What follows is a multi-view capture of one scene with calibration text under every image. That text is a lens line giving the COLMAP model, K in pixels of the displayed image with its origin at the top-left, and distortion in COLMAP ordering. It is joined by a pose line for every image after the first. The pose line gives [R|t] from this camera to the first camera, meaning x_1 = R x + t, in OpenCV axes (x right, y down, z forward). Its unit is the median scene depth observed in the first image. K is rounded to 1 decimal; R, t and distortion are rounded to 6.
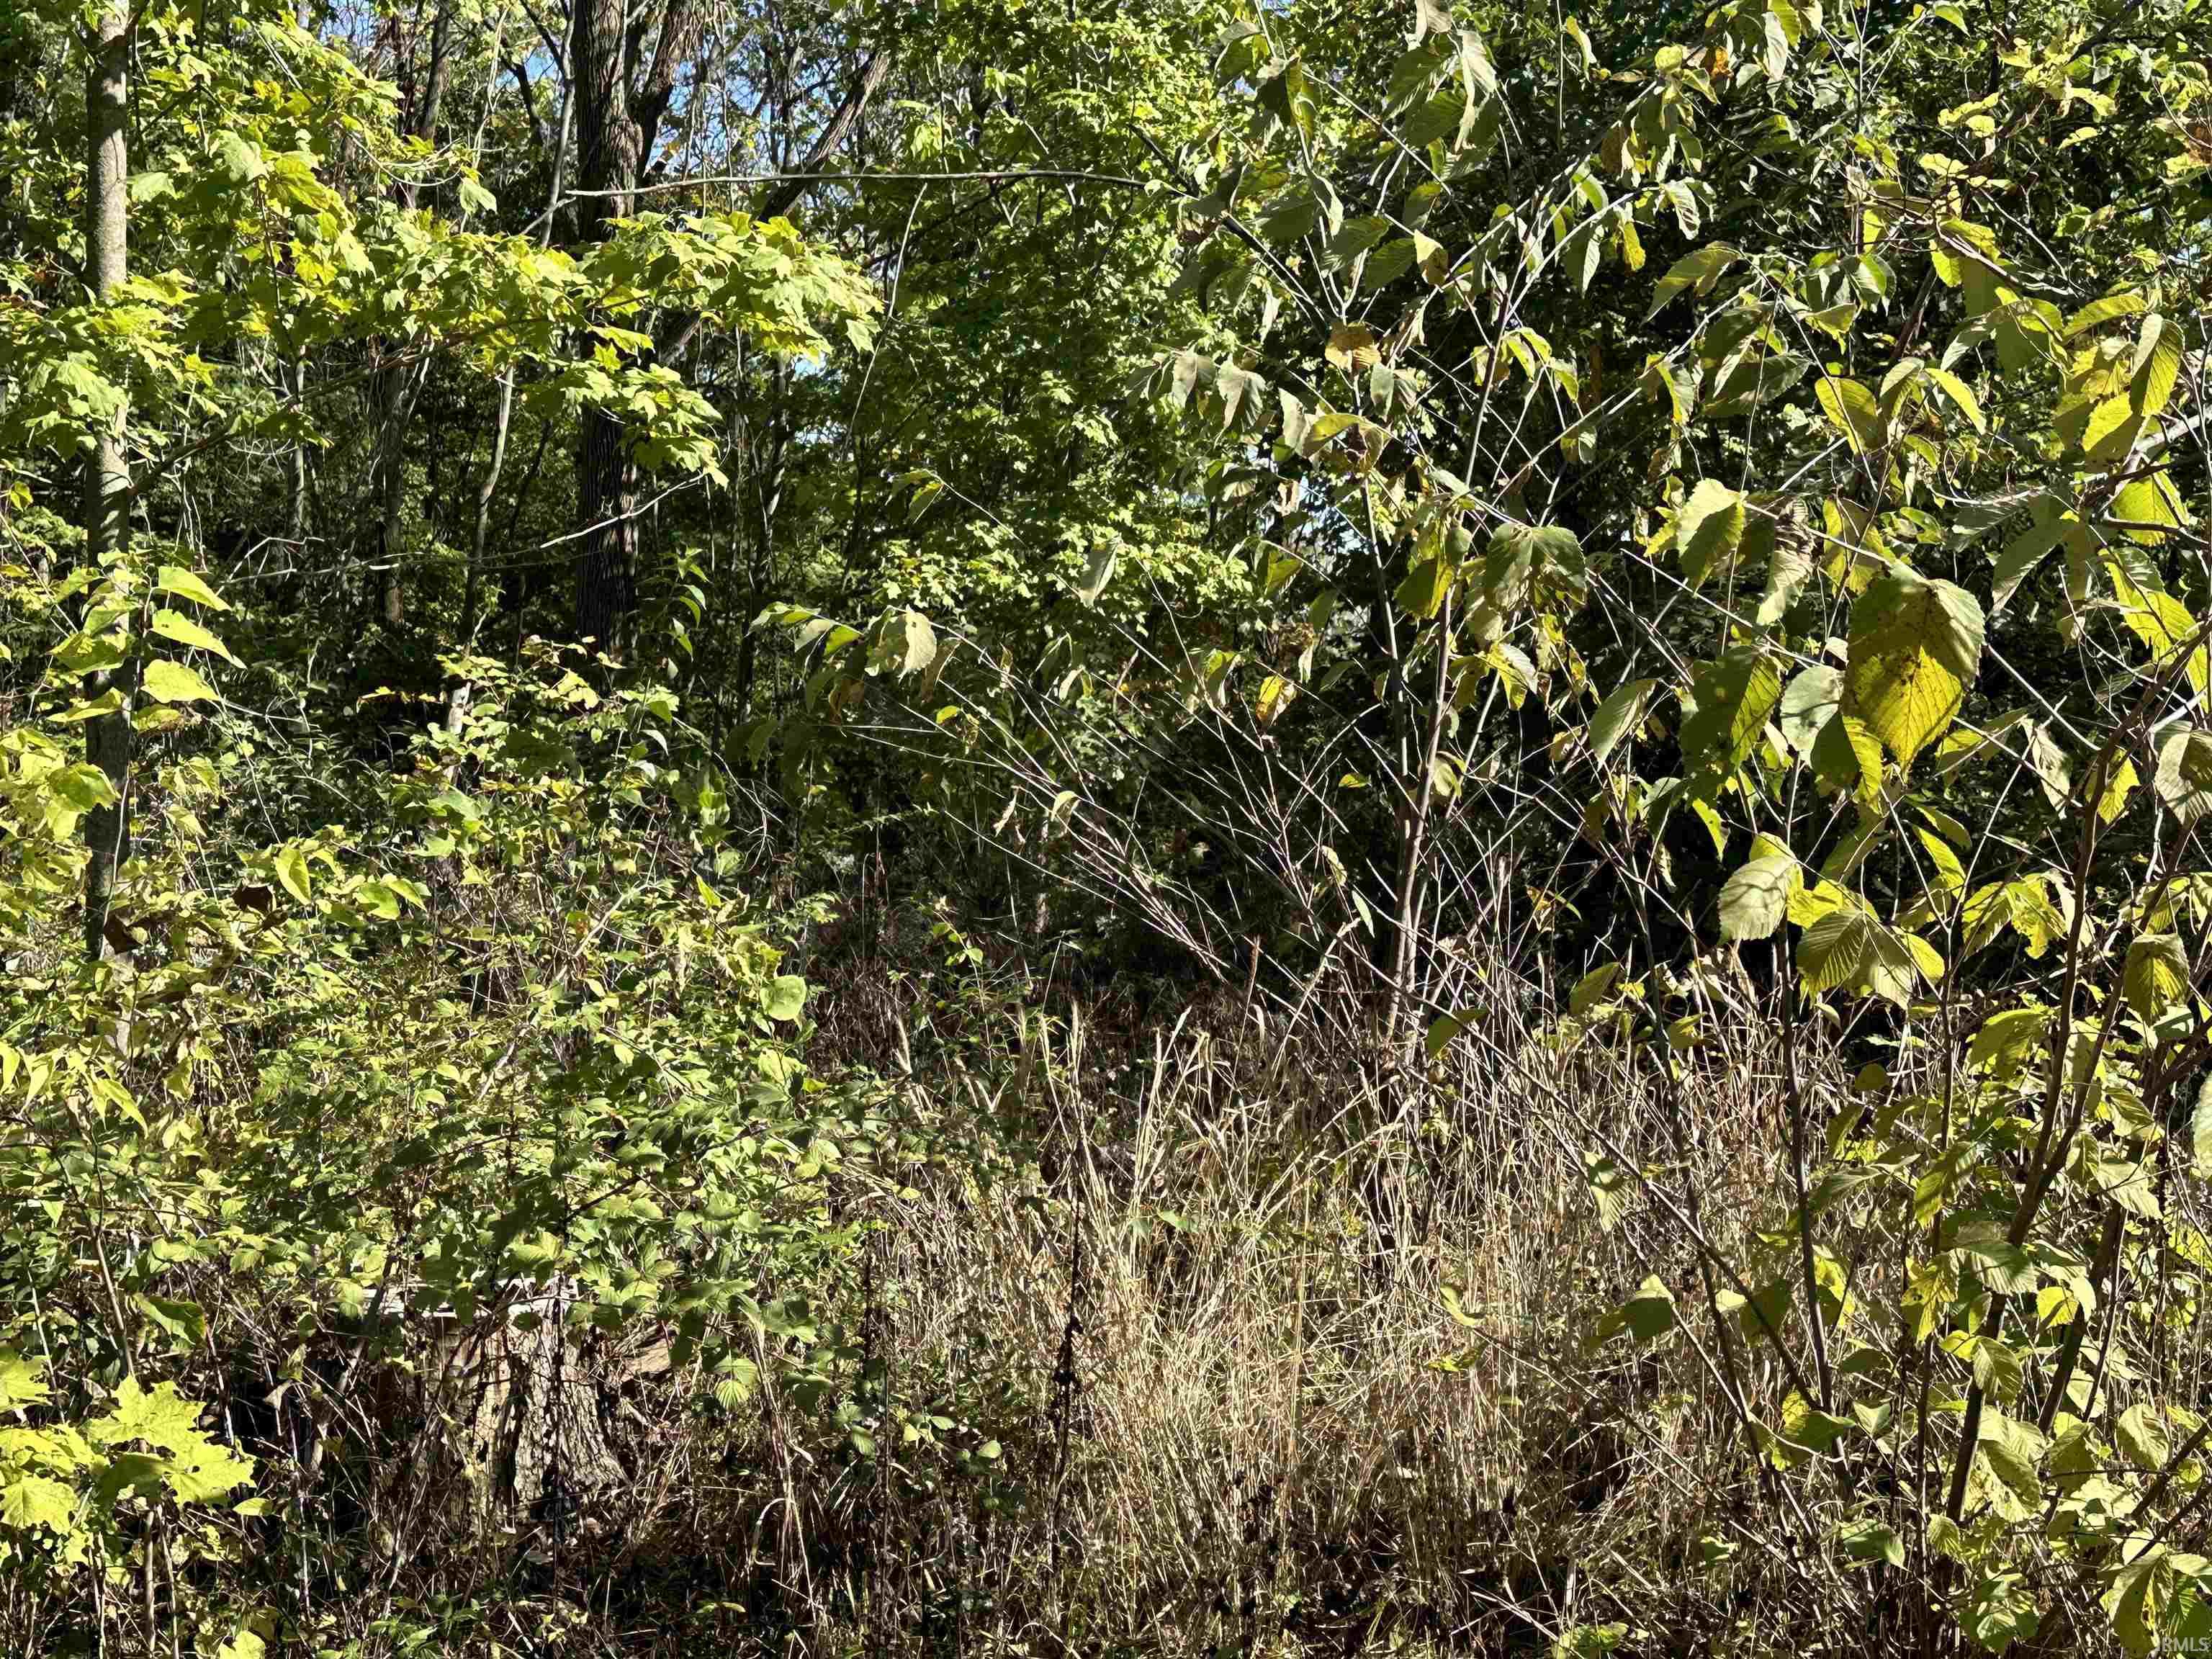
lens RADIAL K [[2840.8, 0, 1101.5], [0, 2840.8, 824.9], [0, 0, 1]] dist [0.264555, -0.831138]
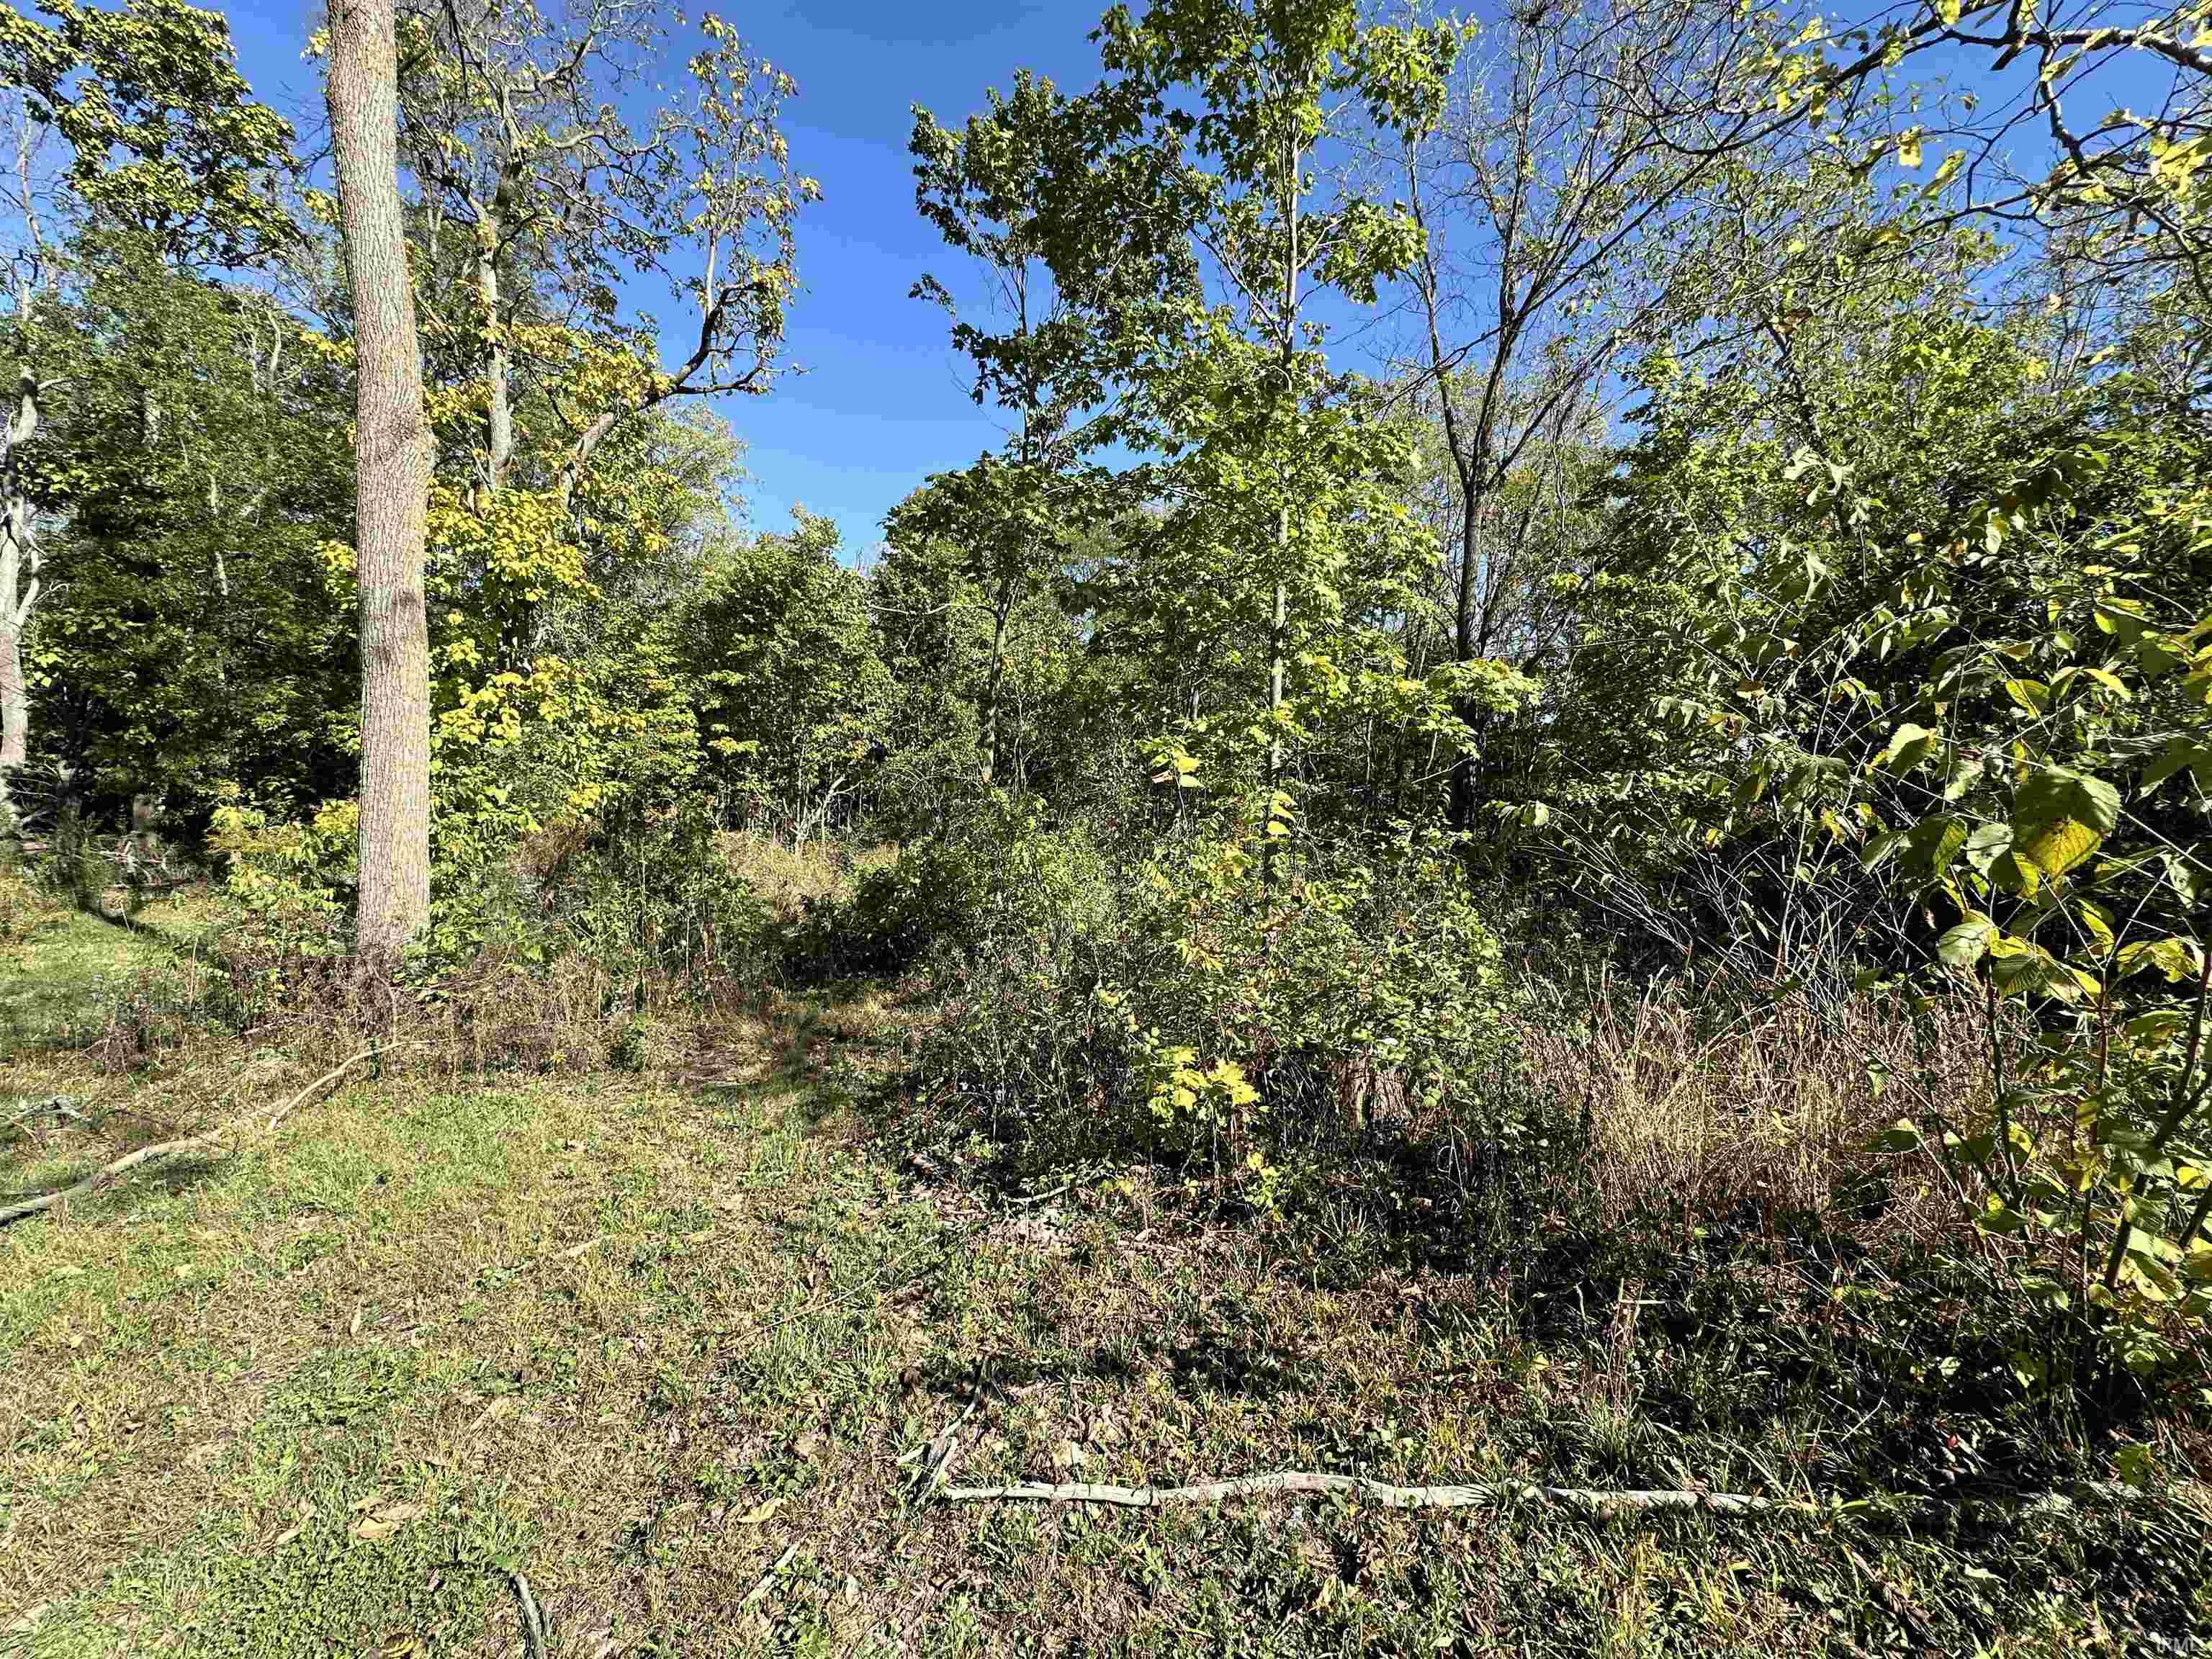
lens RADIAL K [[879.4, 0, 1112.5], [0, 879.4, 830.7], [0, 0, 1]] dist [-0.002215, 0.000242]
pose [[0.837521, 0.011207, -0.546290, 0.048224], [-0.037807, 0.998582, -0.037477, -0.004691], [0.545096, 0.052042, 0.836757, 0.128081]]
